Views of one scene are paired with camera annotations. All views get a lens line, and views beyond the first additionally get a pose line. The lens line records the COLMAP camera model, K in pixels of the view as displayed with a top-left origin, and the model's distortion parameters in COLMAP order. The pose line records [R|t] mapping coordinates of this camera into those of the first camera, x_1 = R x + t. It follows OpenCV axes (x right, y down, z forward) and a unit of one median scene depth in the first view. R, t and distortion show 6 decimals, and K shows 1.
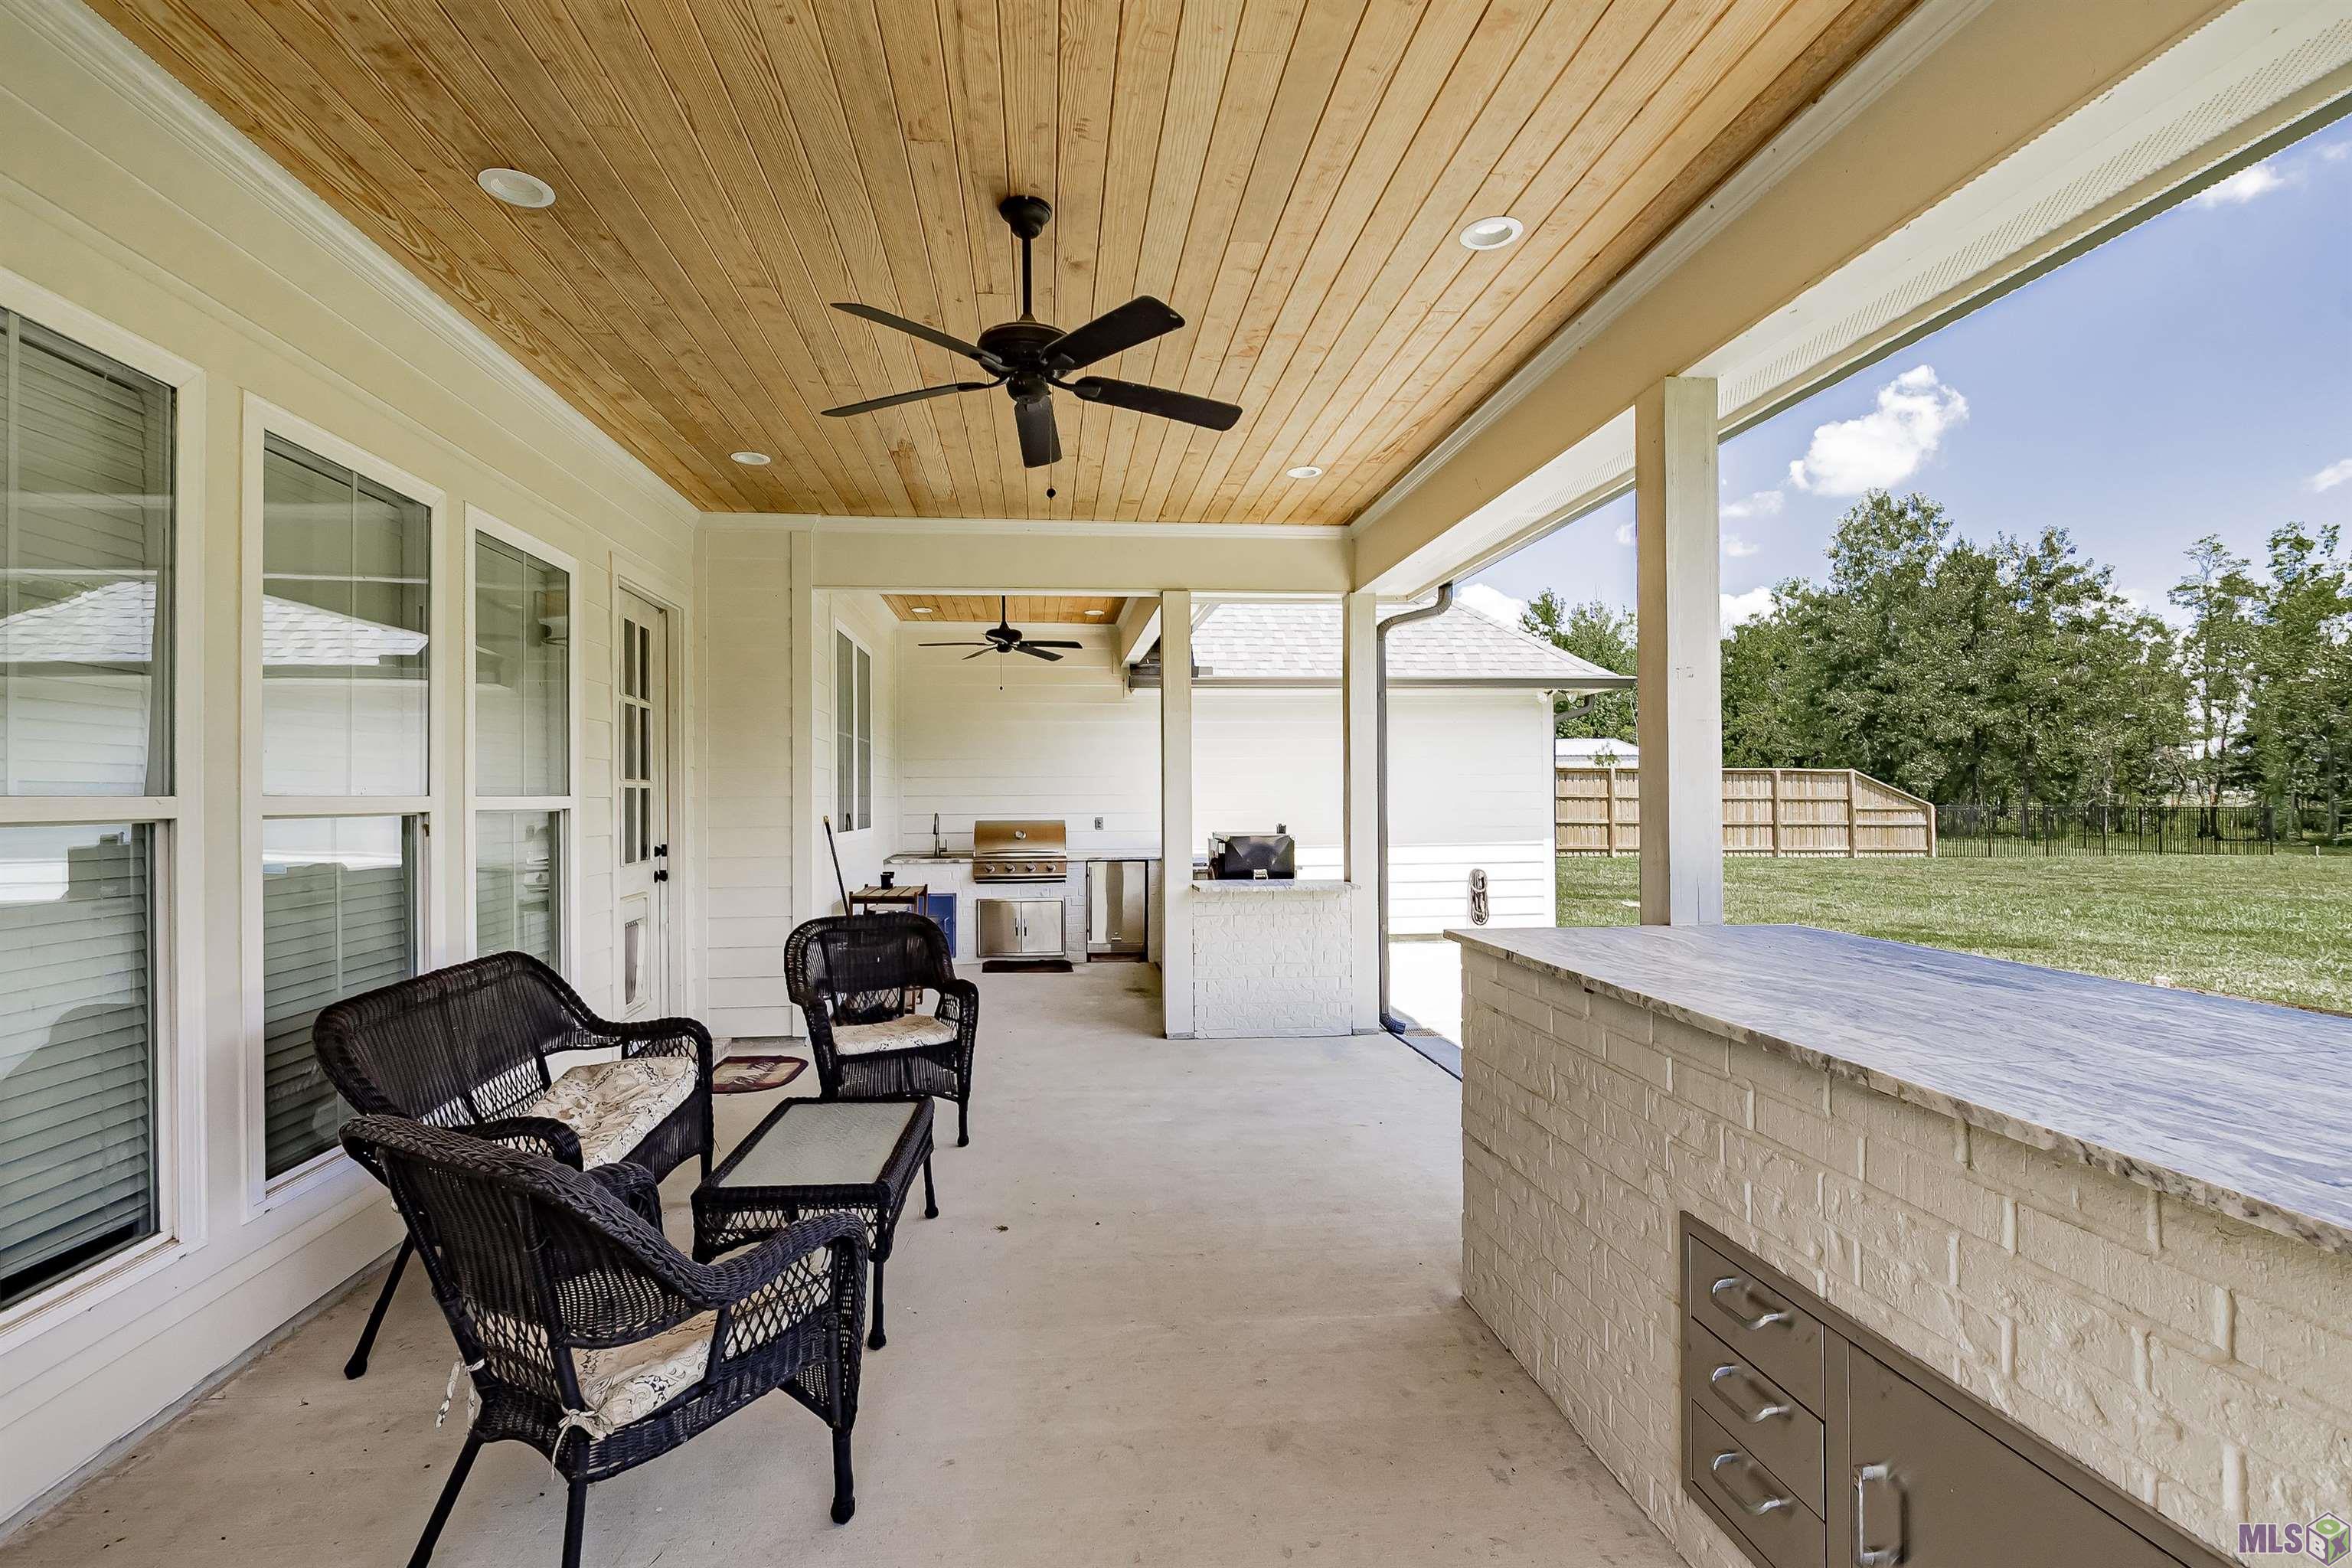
lens RADIAL K [[1053.4, 0, 1188.9], [0, 1053.4, 790.8], [0, 0, 1]] dist [-0.025129, -0.000170]
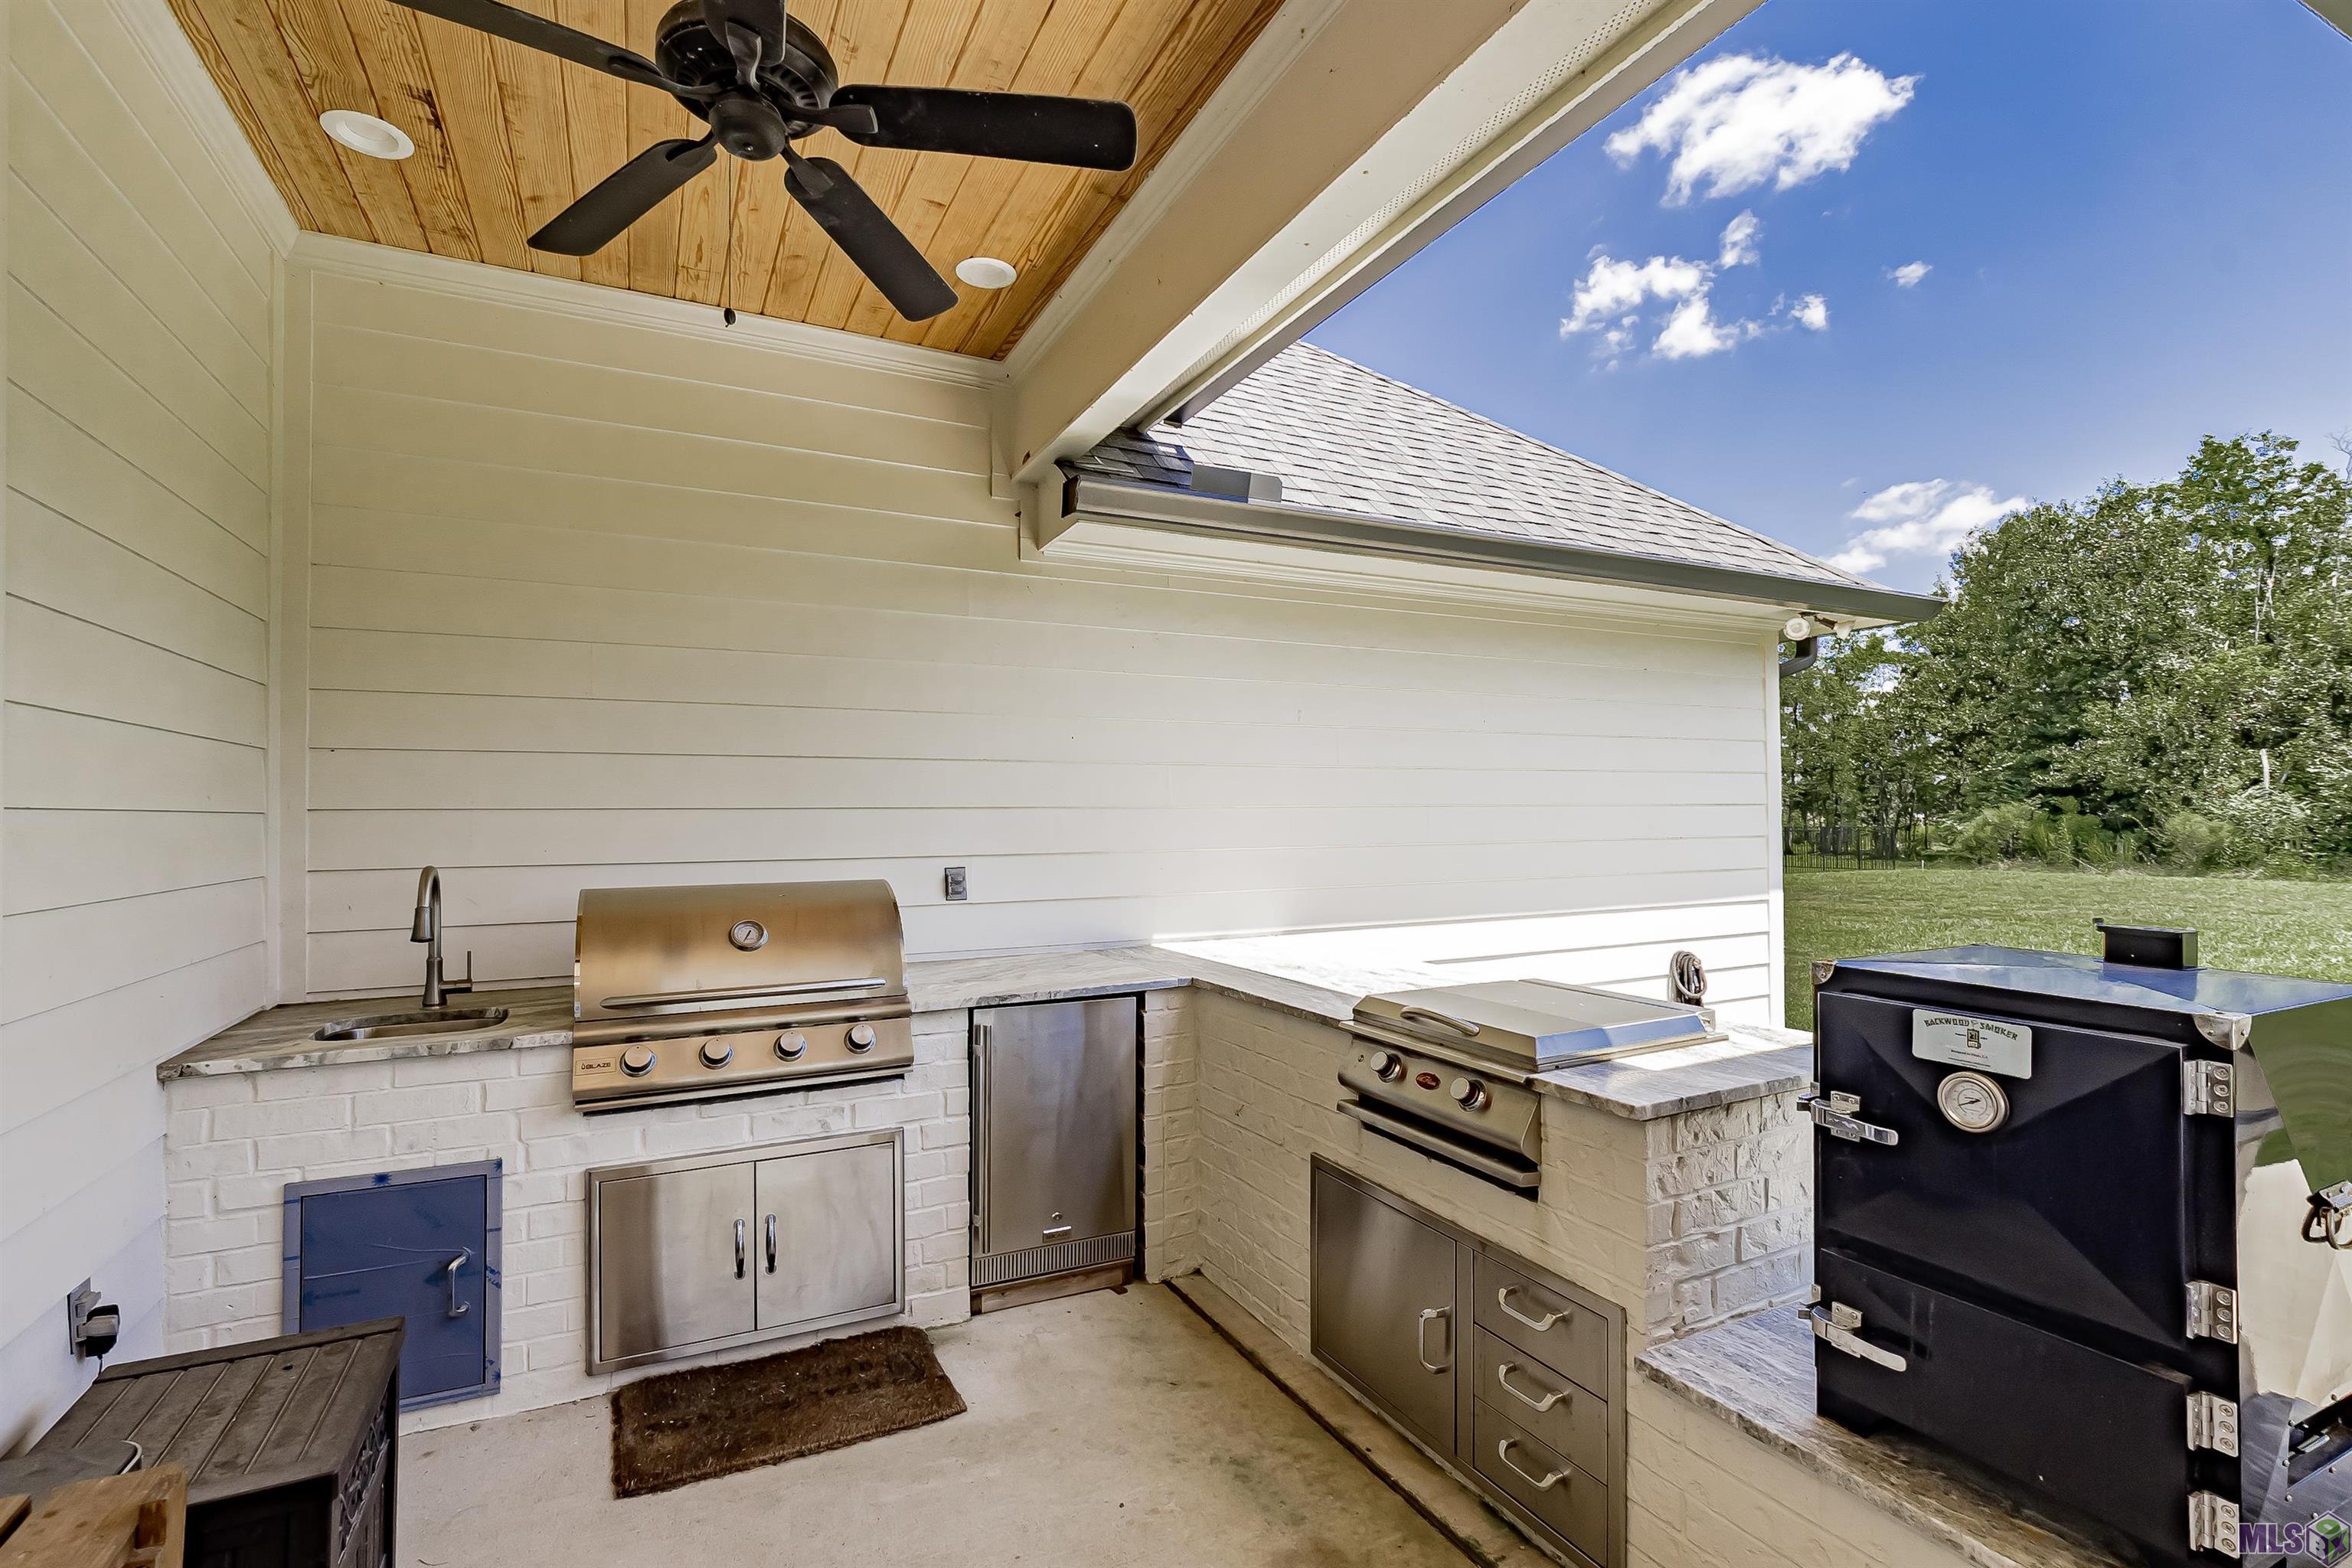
lens RADIAL K [[1053.4, 0, 1188.9], [0, 1053.4, 790.8], [0, 0, 1]] dist [-0.025129, -0.000170]
pose [[0.943444, 0.007852, 0.331438, -0.130418], [-0.000487, 0.999751, -0.022297, 0.006803], [-0.331531, 0.020874, 0.943213, 0.626869]]
